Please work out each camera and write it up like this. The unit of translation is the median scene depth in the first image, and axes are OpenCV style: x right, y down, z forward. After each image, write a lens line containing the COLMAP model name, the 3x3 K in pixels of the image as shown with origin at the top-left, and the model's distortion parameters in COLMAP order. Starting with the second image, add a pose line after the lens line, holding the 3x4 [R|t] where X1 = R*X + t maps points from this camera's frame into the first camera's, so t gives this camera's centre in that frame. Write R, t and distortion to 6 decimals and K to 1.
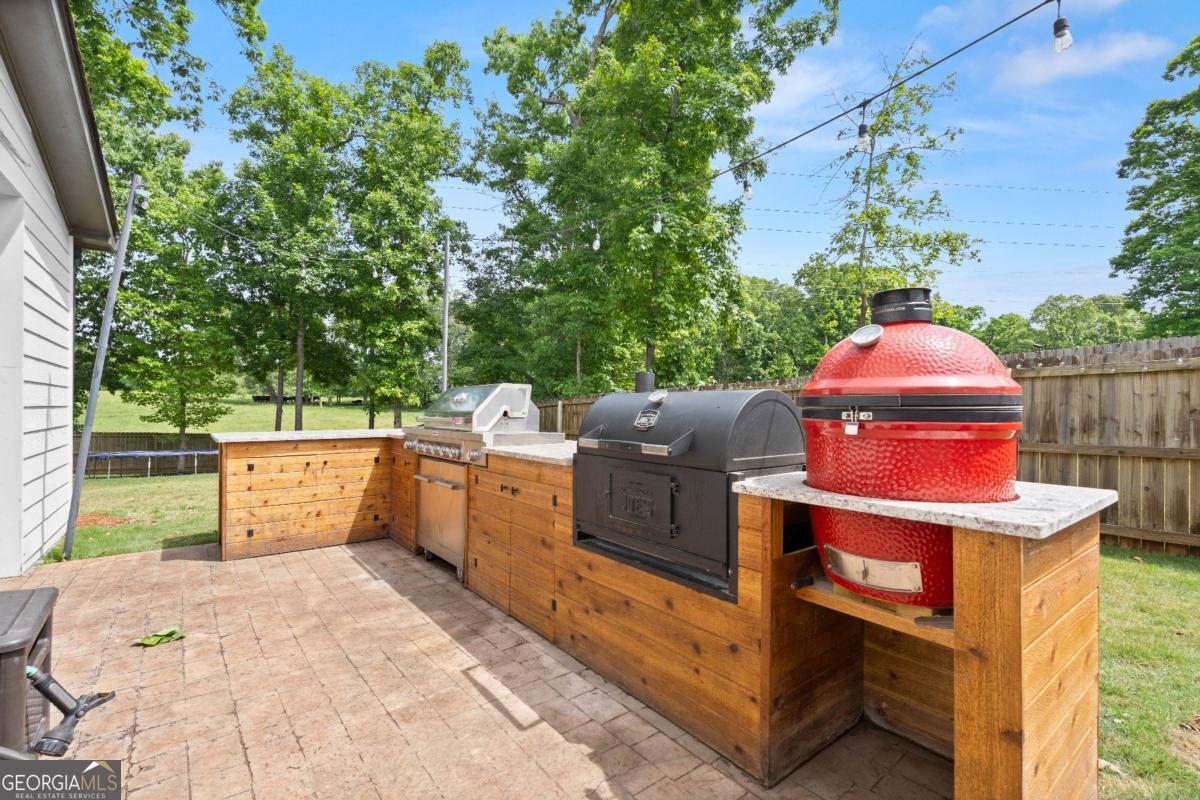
lens RADIAL K [[534.1, 0, 610.6], [0, 534.1, 403.6], [0, 0, 1]] dist [-0.006045, -0.000707]
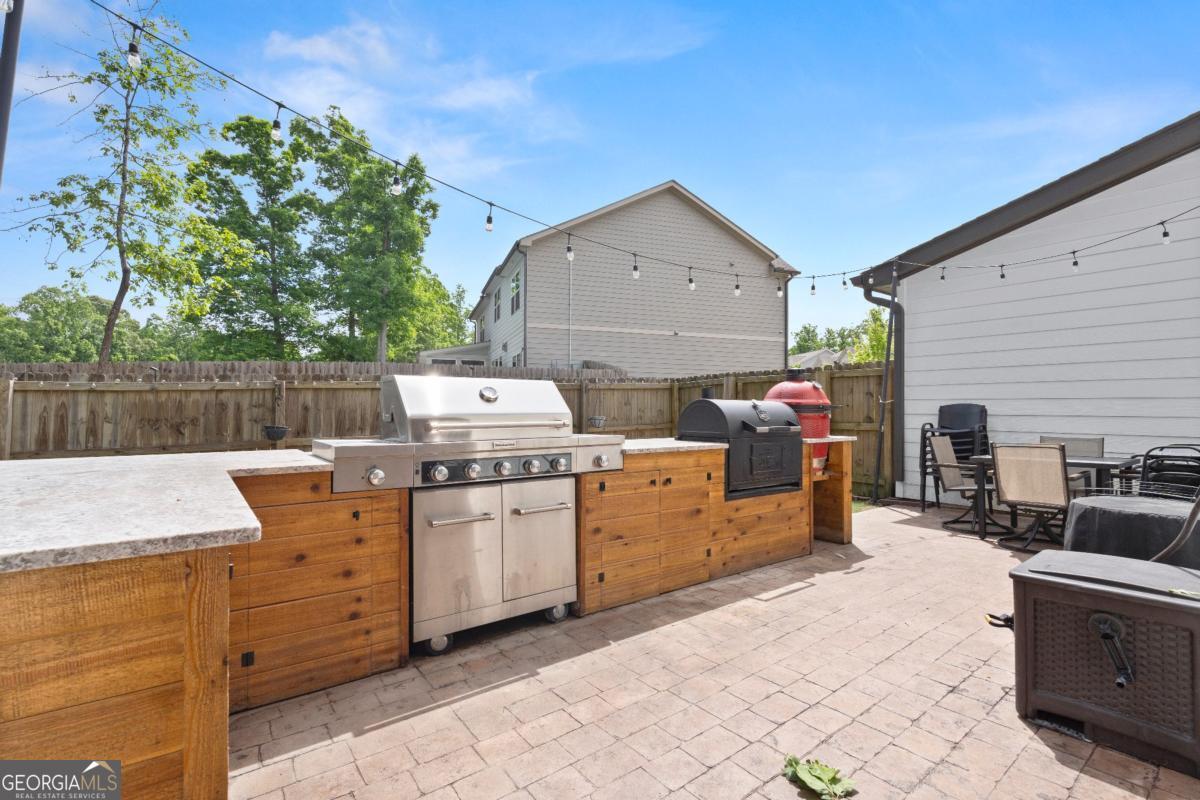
lens RADIAL K [[542.8, 0, 588.8], [0, 542.8, 405.3], [0, 0, 1]] dist [-0.004895, -0.000327]
pose [[0.030555, 0.008344, 0.999498, -1.422094], [-0.008152, 0.999934, -0.008099, 0.010875], [-0.999500, -0.007901, 0.030621, 1.189775]]
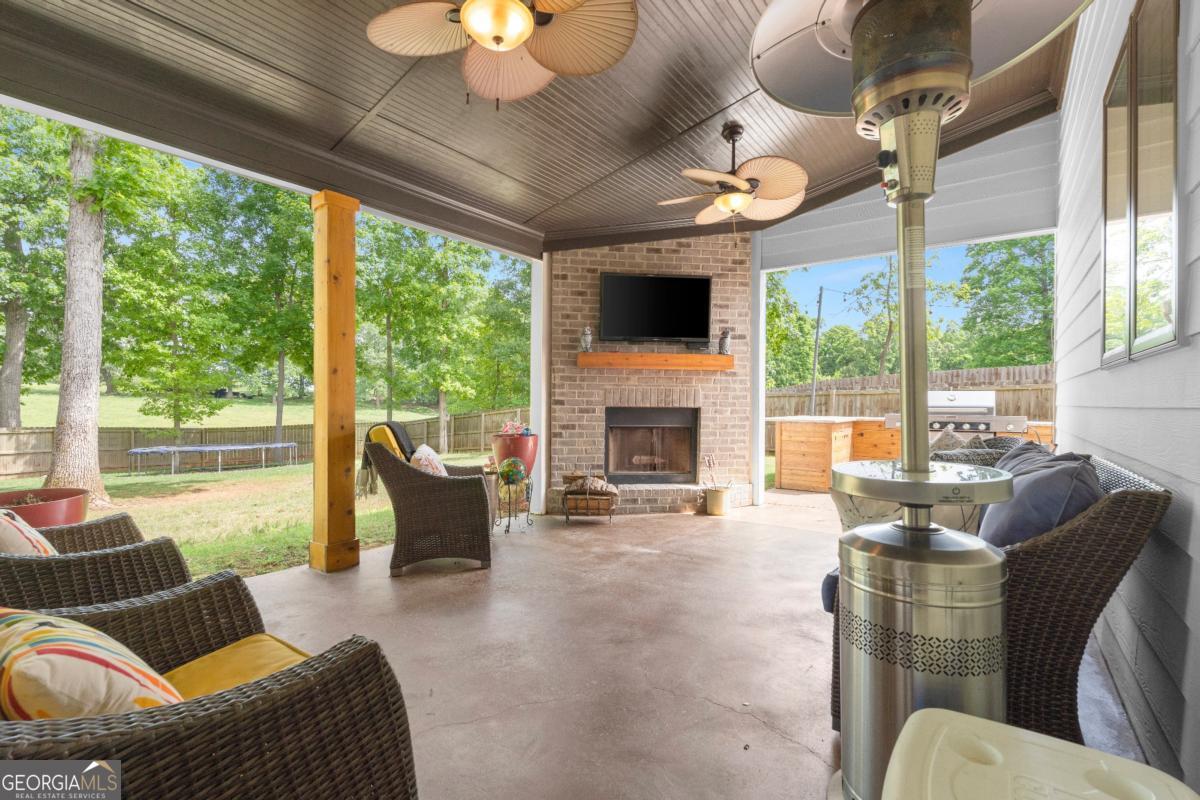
lens RADIAL K [[528.5, 0, 603.1], [0, 528.5, 411.5], [0, 0, 1]] dist [-0.004708, 0.000149]
pose [[0.965087, -0.001190, 0.261928, -2.706464], [-0.005851, 0.999642, 0.026098, -0.006191], [-0.261865, -0.026719, 0.964735, -0.621256]]
